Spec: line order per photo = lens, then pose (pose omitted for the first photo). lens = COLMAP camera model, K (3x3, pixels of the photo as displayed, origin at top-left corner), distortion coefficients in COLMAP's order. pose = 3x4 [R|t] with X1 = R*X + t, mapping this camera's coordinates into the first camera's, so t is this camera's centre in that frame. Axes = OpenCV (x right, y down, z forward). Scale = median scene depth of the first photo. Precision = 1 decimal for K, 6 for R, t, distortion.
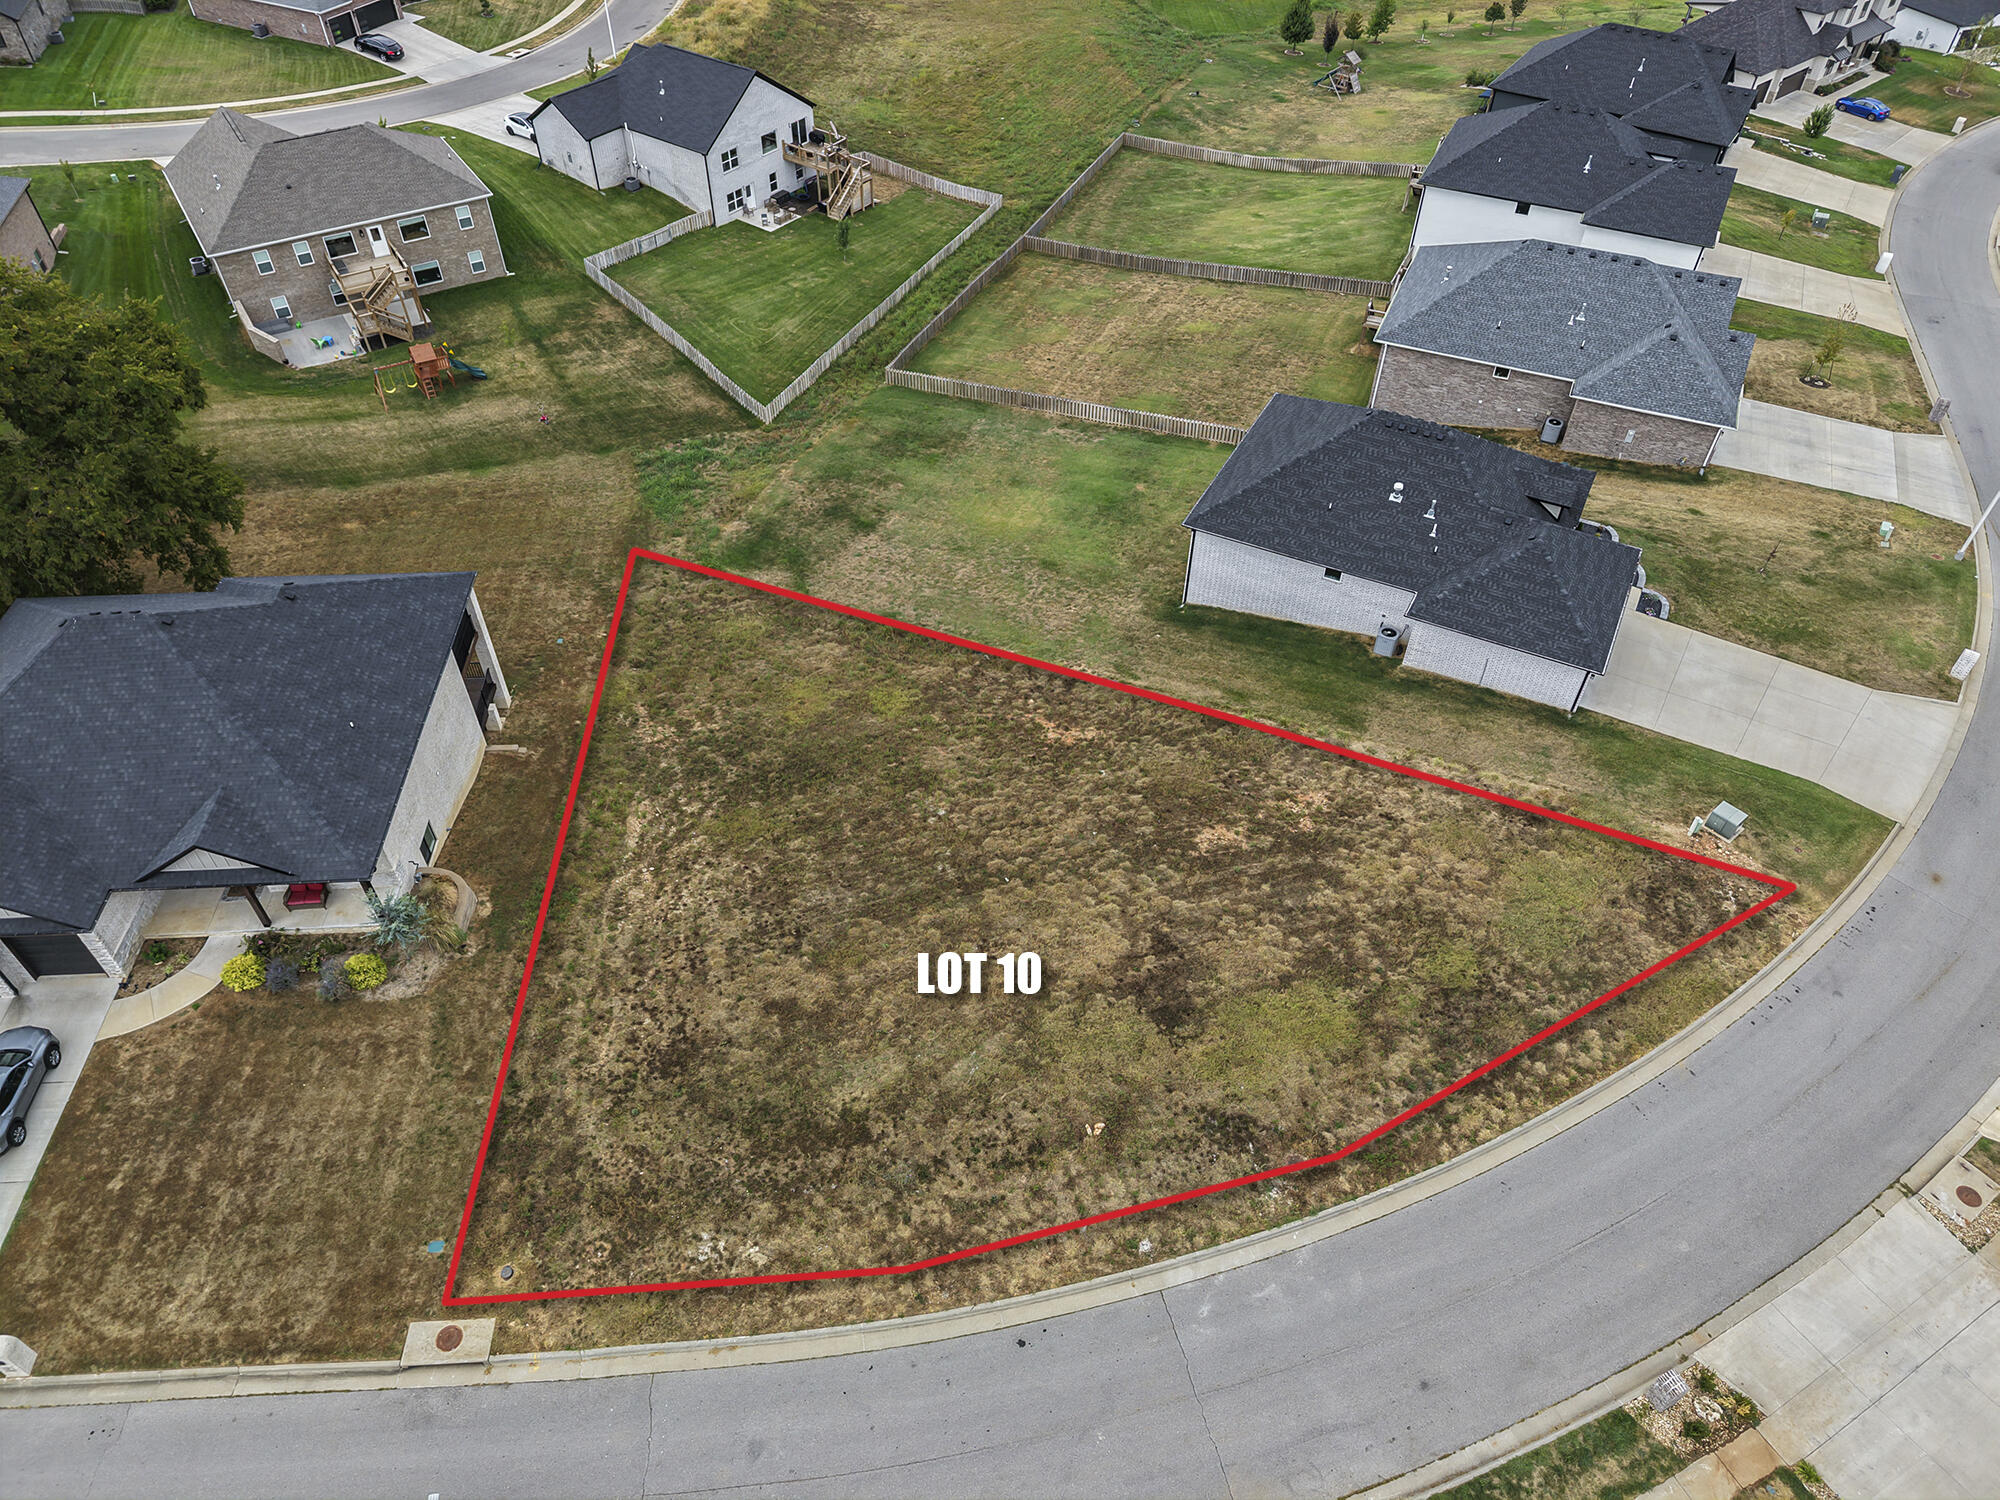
lens RADIAL K [[1343.8, 0, 1000.0], [0, 1343.8, 750.0], [0, 0, 1]] dist [0.015336, -0.012633]
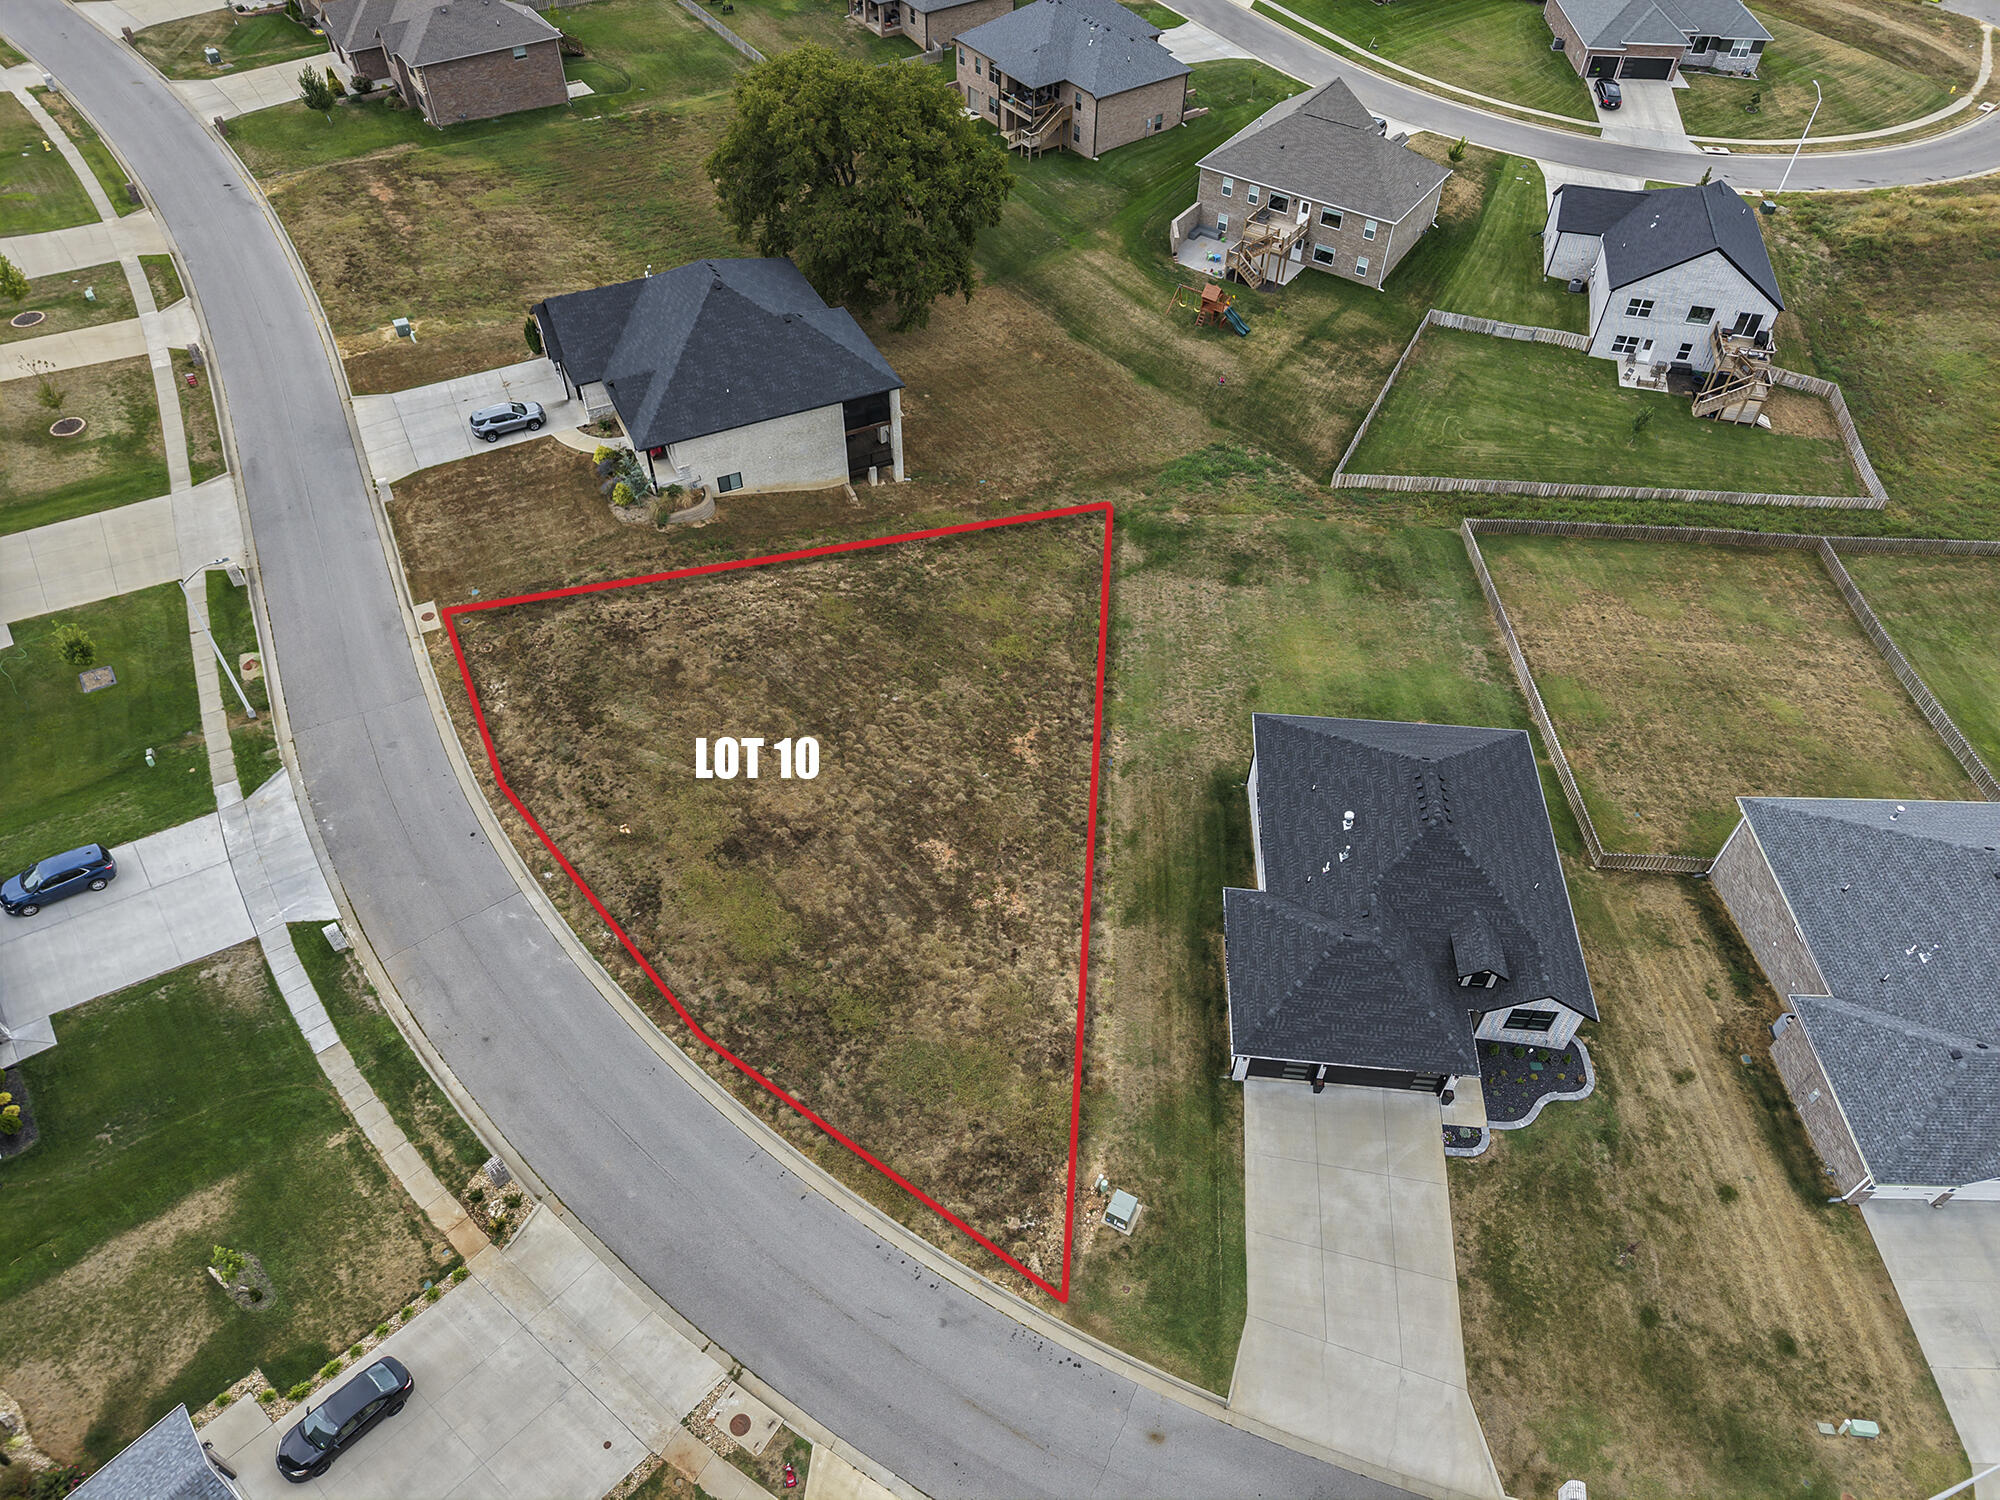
lens RADIAL K [[1343.8, 0, 1000.0], [0, 1343.8, 750.0], [0, 0, 1]] dist [0.015336, -0.012633]
pose [[0.381564, 0.674358, -0.632179, 0.904817], [-0.659929, 0.677626, 0.324524, -0.435022], [0.647227, 0.293366, 0.703586, 0.161958]]
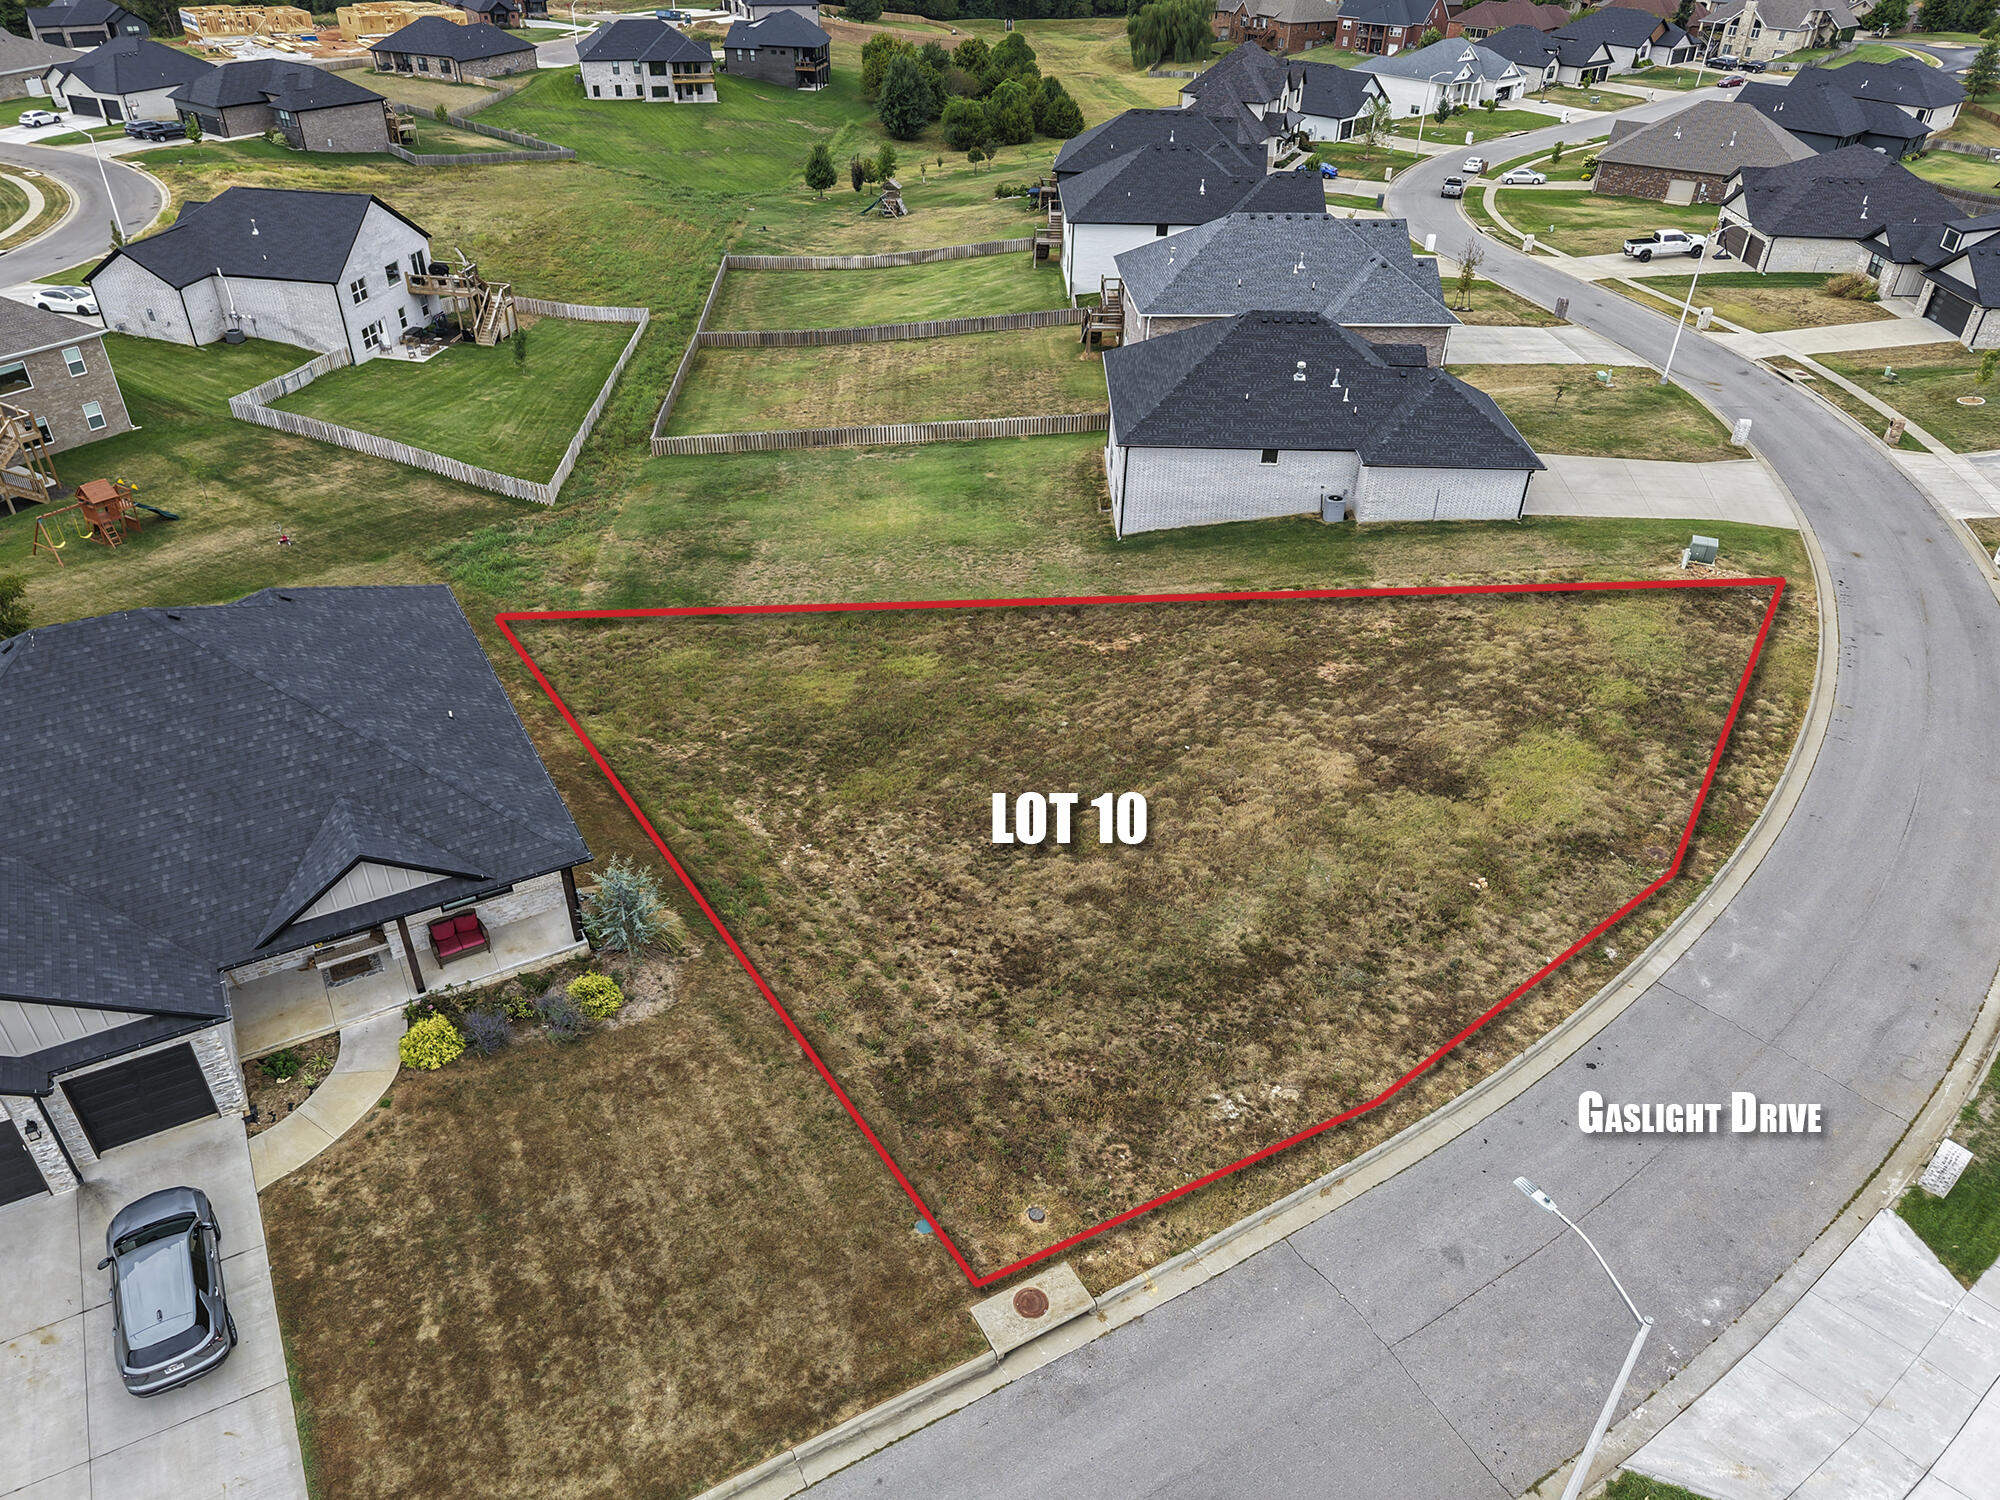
lens RADIAL K [[1375.1, 0, 1000.0], [0, 1375.1, 750.0], [0, 0, 1]] dist [0.019374, -0.019962]
pose [[0.894836, -0.242555, 0.374746, -0.453908], [0.306985, 0.943846, -0.122127, 0.171197], [-0.324080, 0.224325, 0.919048, 0.177645]]
